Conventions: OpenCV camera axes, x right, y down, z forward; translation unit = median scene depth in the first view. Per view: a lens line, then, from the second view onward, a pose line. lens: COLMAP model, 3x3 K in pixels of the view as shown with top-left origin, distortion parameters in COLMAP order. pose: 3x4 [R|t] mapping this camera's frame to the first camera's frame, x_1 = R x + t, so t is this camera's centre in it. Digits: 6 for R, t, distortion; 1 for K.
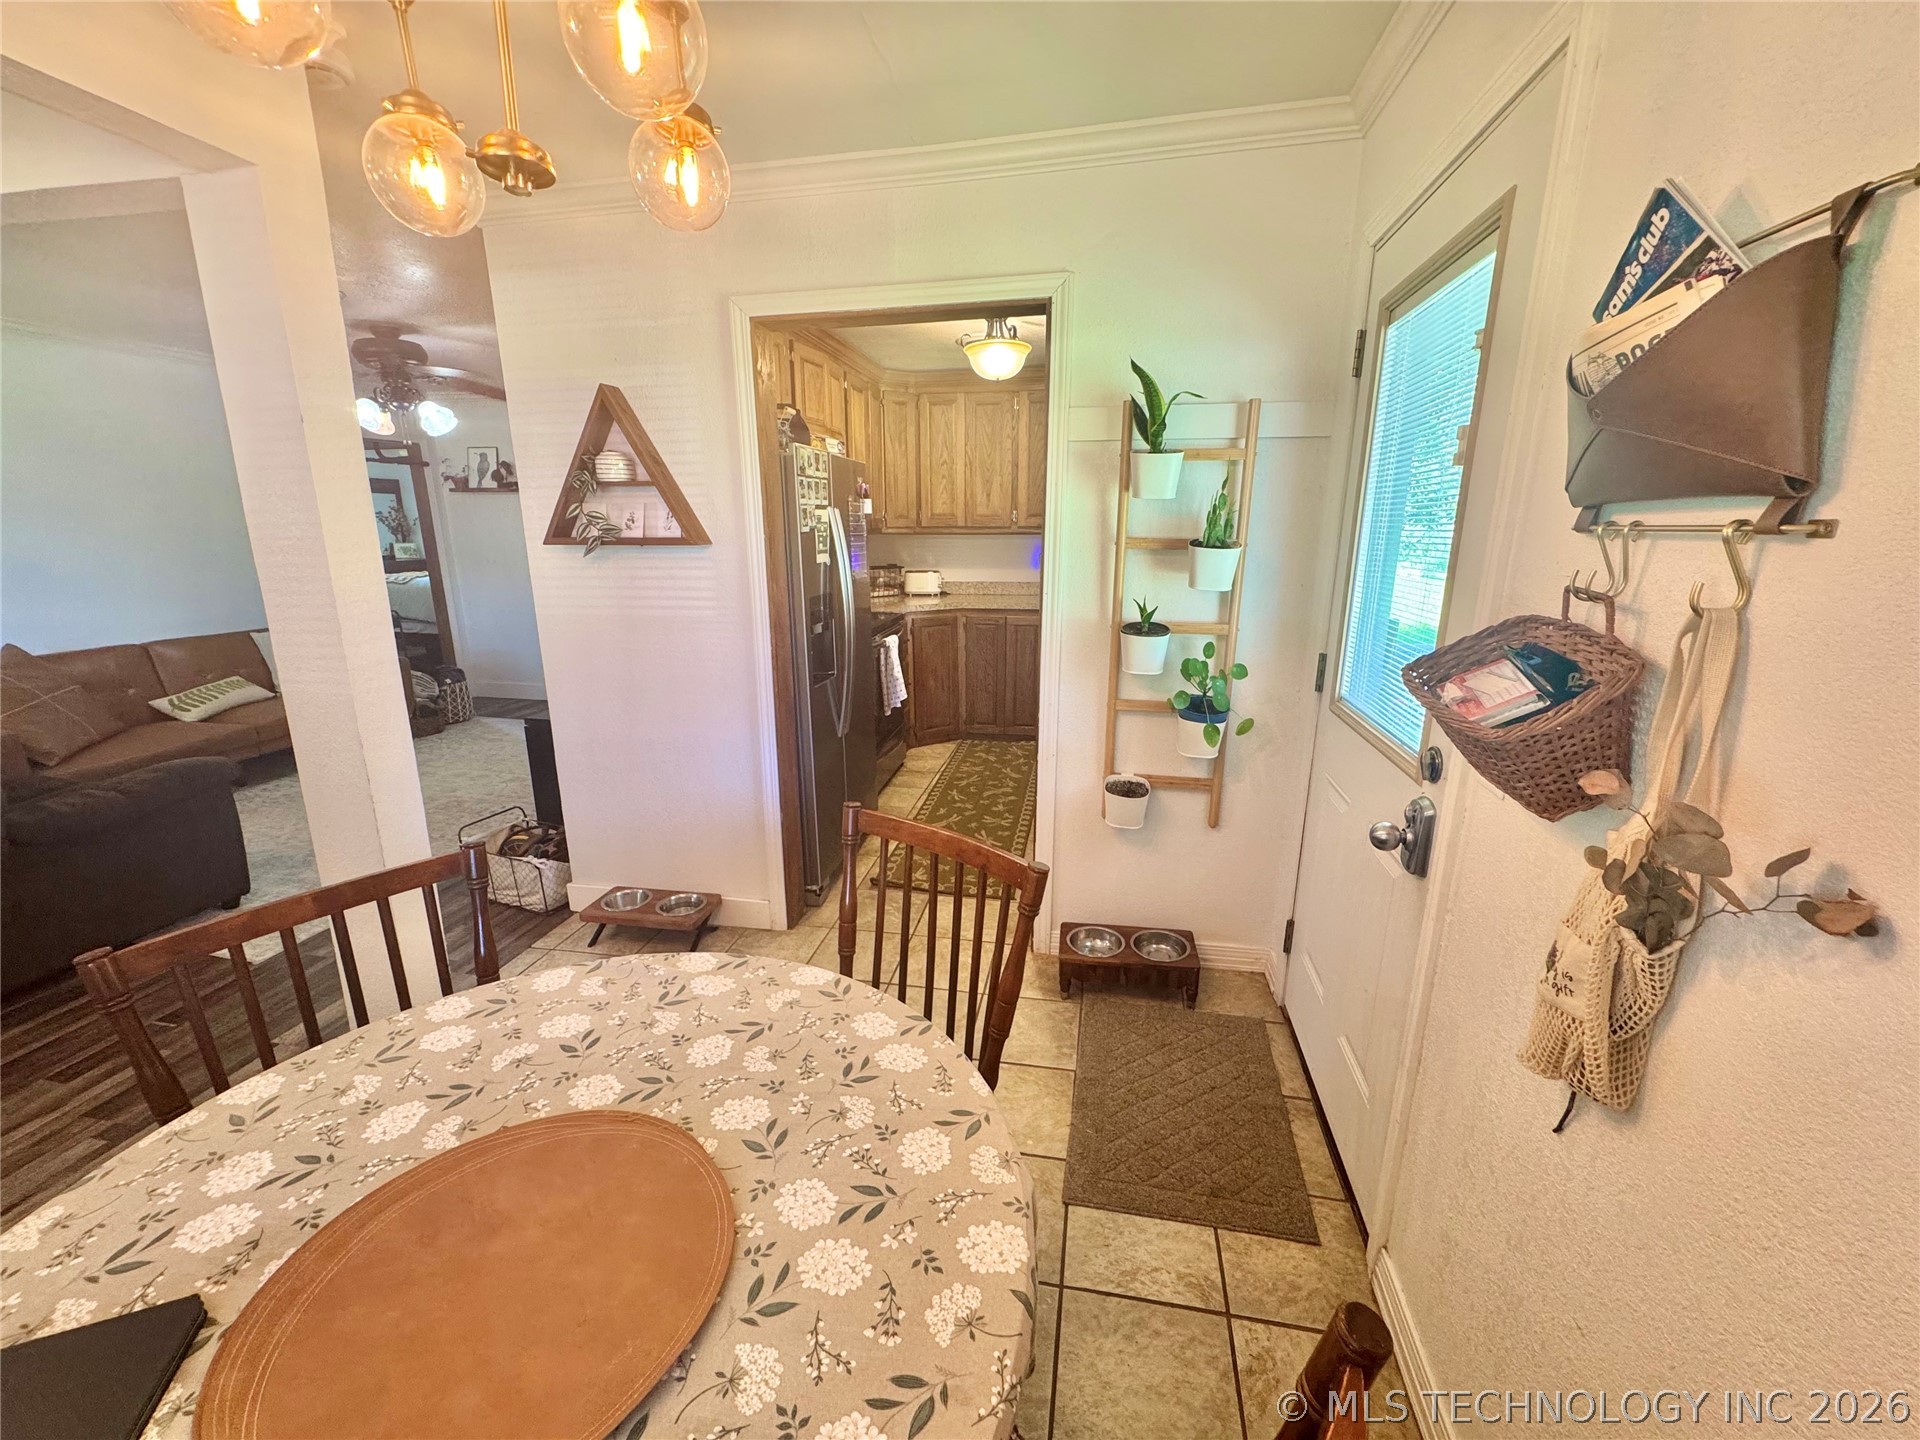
lens RADIAL K [[761.9, 0, 962.6], [0, 761.9, 722.2], [0, 0, 1]] dist [-0.003829, 0.000034]
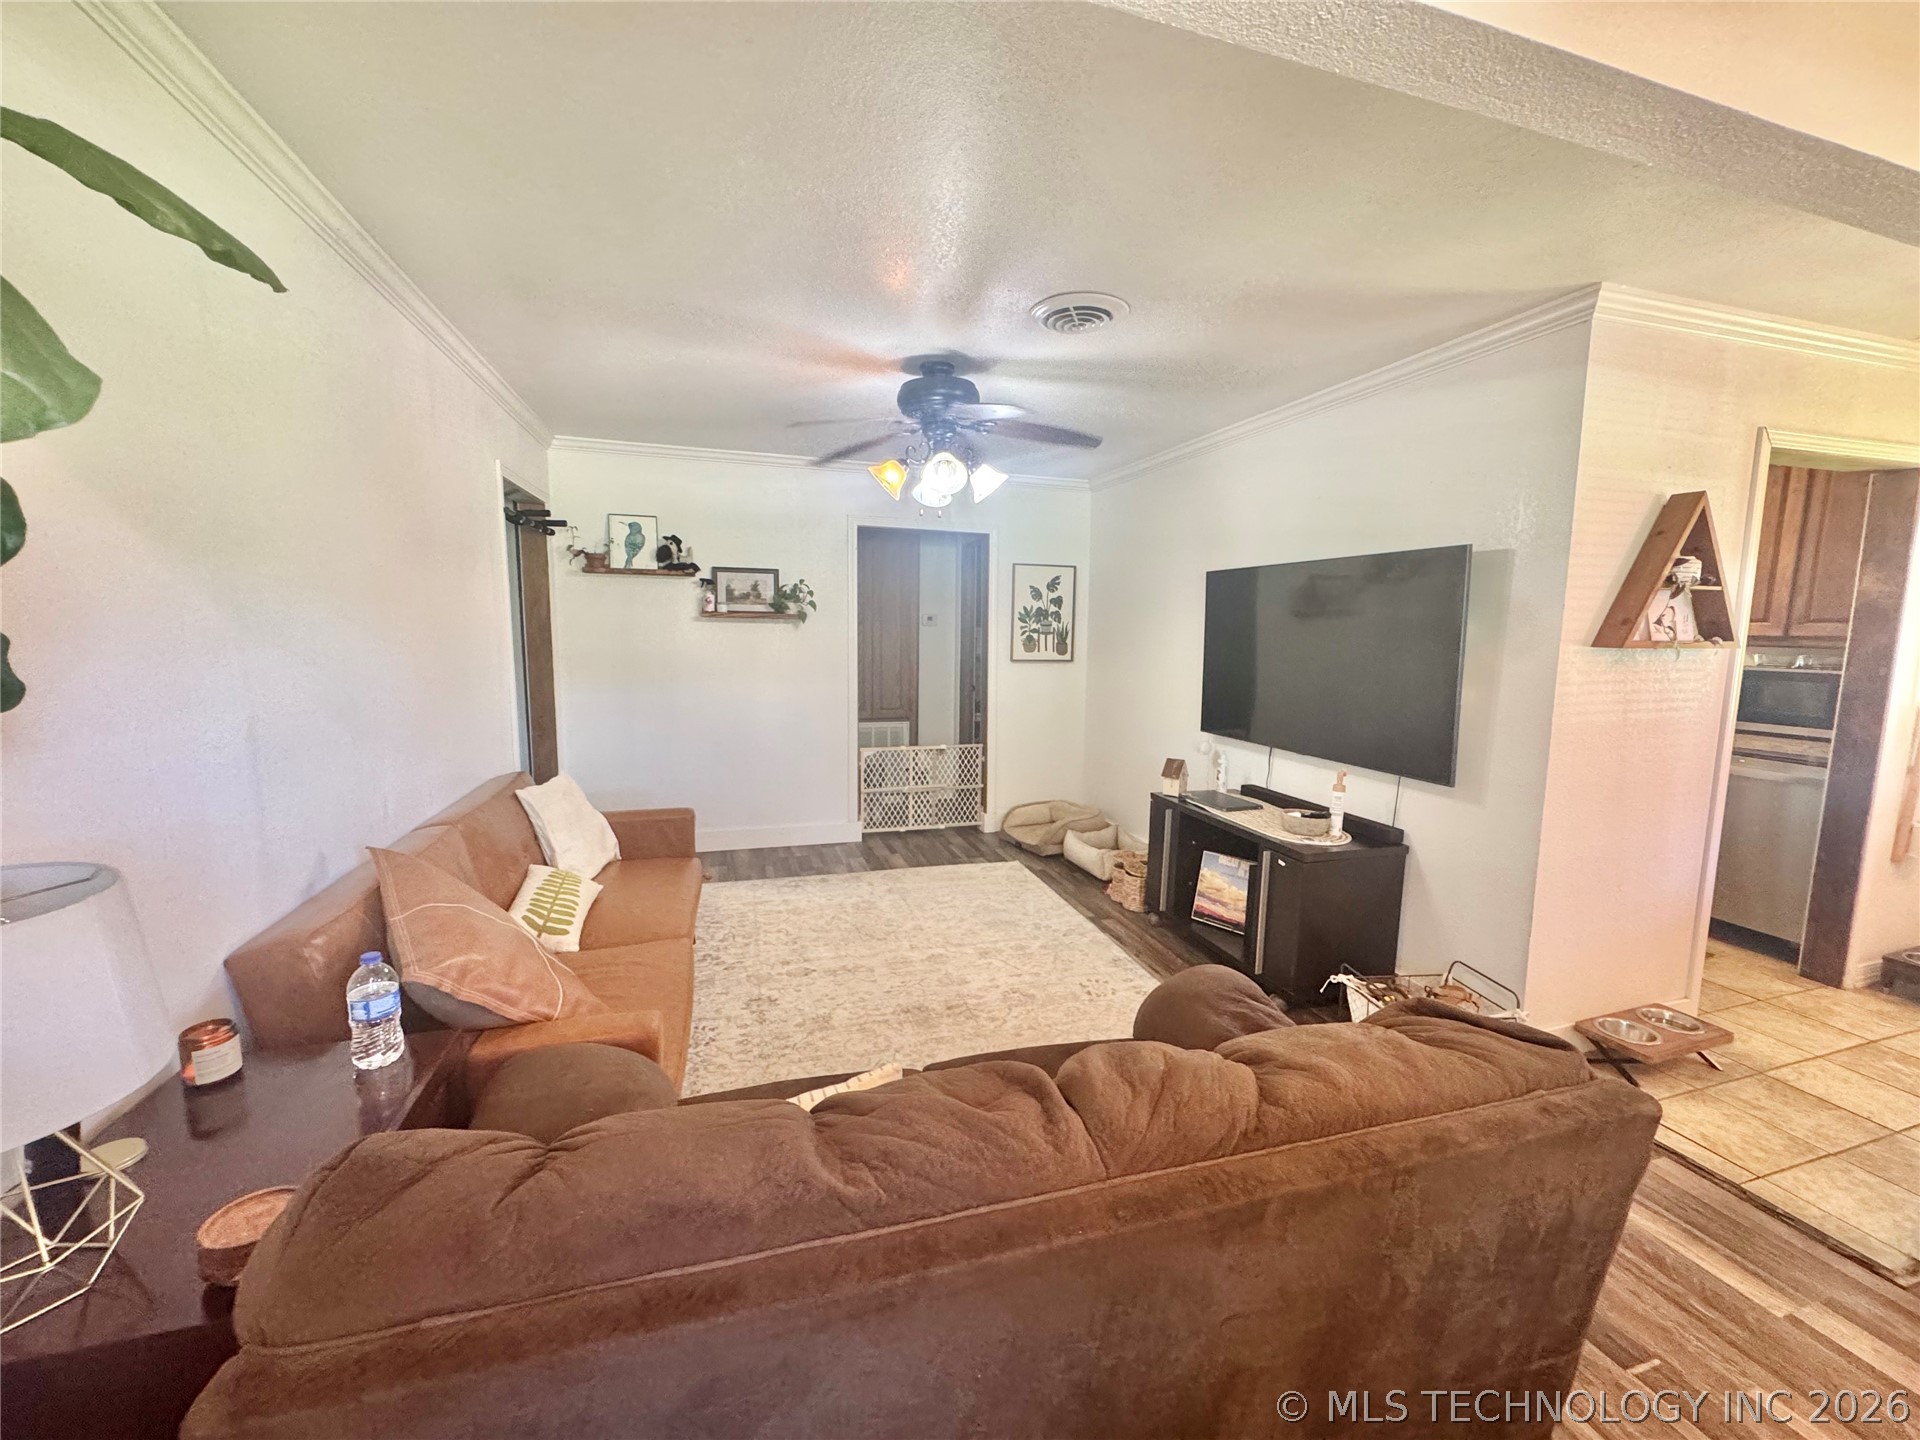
lens RADIAL K [[761.9, 0, 962.6], [0, 761.9, 722.2], [0, 0, 1]] dist [-0.003829, 0.000034]
pose [[0.881774, -0.049132, 0.469107, -0.857394], [0.107048, 0.989453, -0.097586, -0.070429], [-0.459364, 0.136266, 0.877733, 0.287073]]
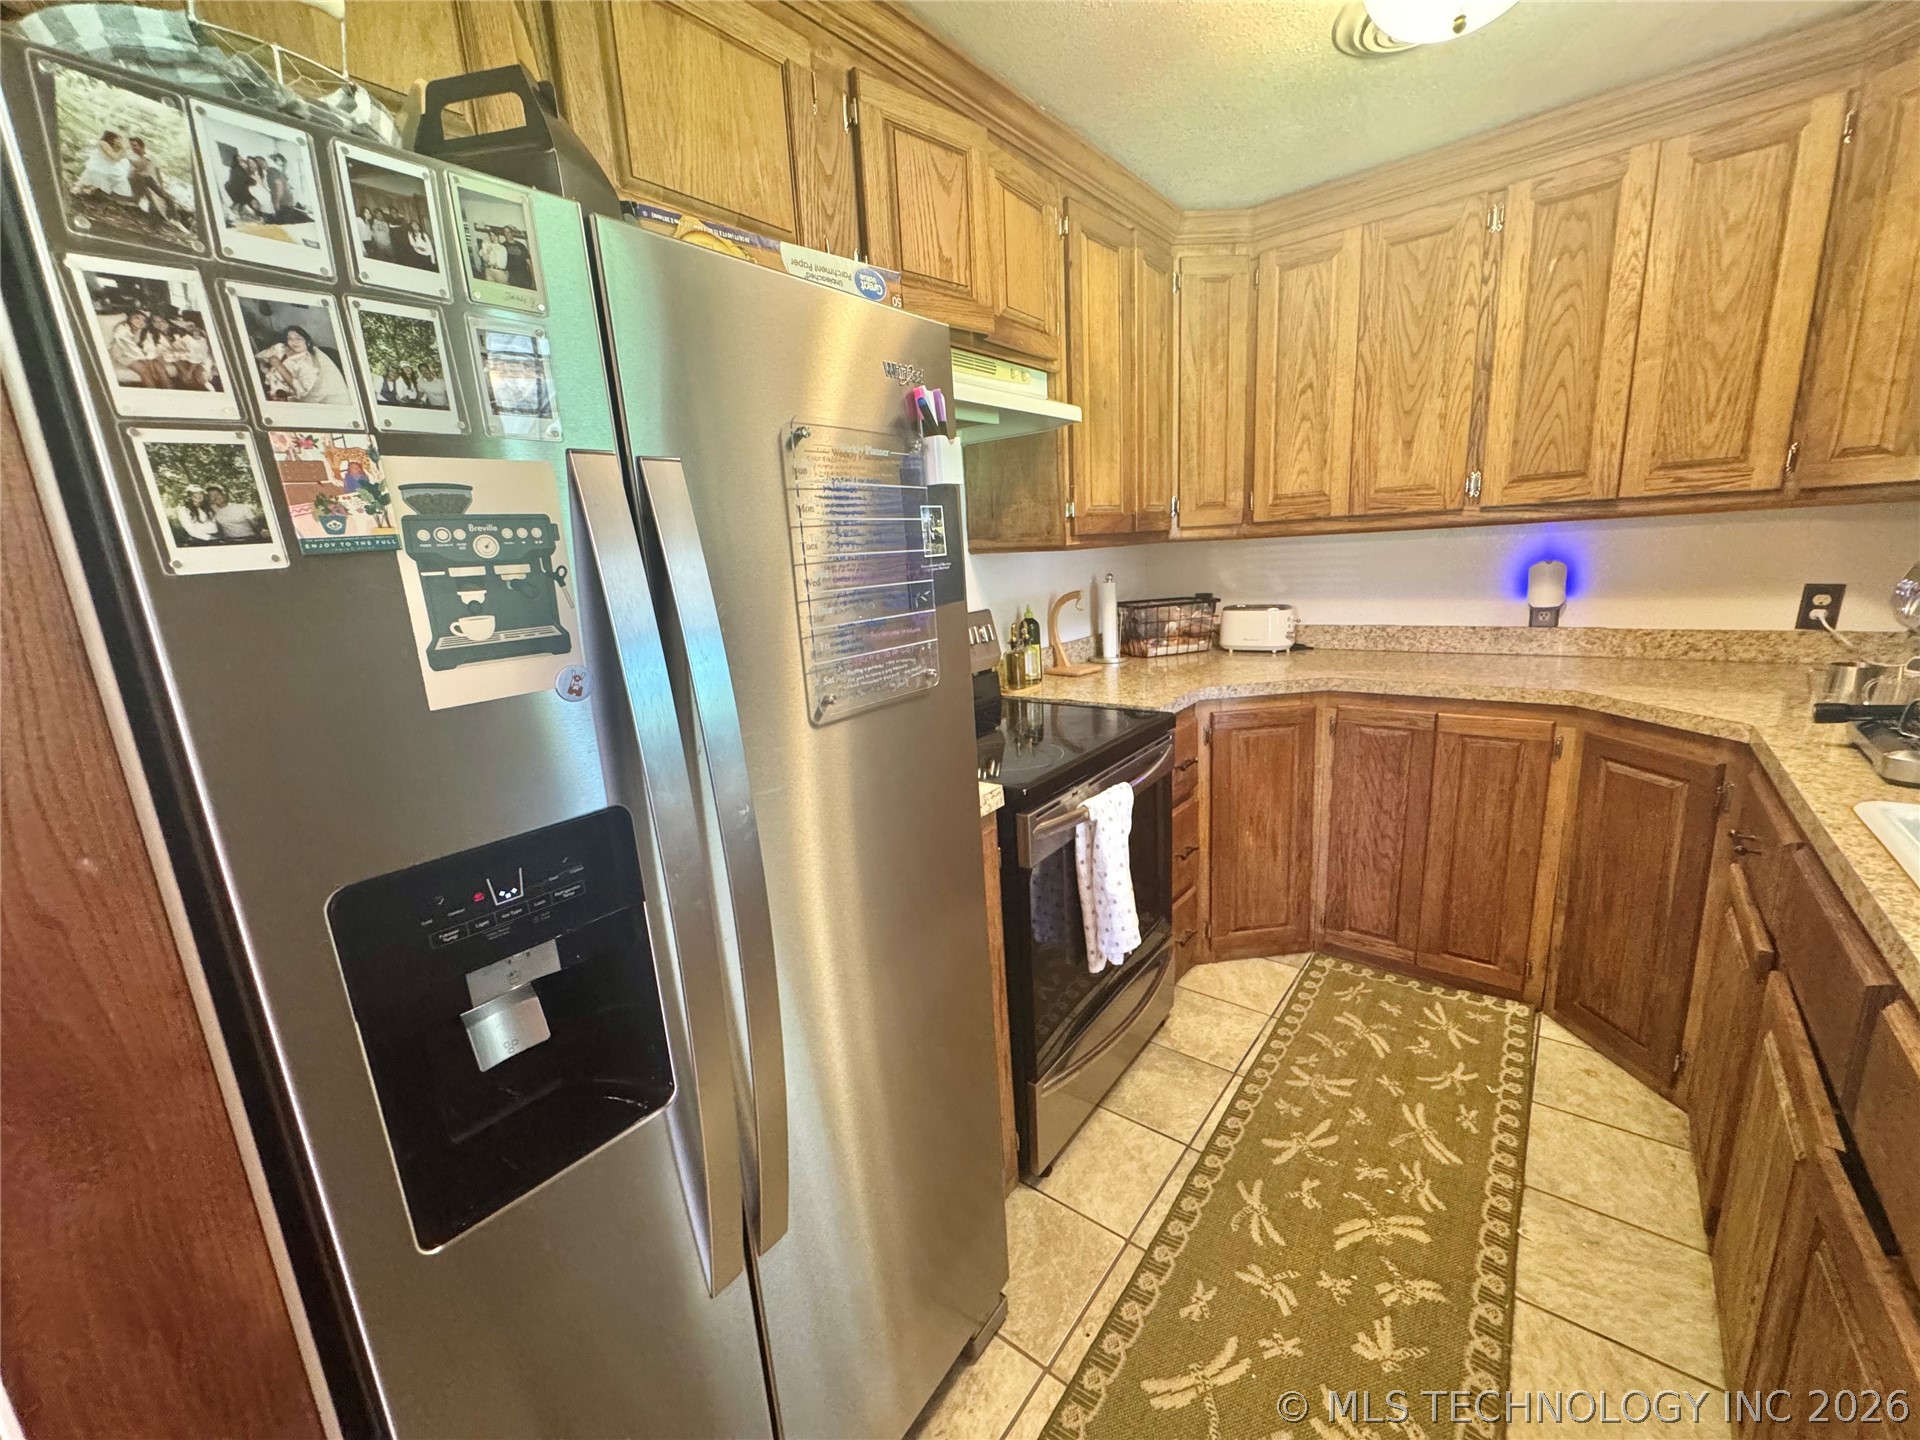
lens RADIAL K [[761.9, 0, 962.6], [0, 761.9, 722.2], [0, 0, 1]] dist [-0.003829, 0.000034]
pose [[0.881200, 0.056426, -0.469364, 0.022149], [-0.061781, 0.998082, 0.003998, -0.119141], [0.468689, 0.025475, 0.882996, 0.485713]]
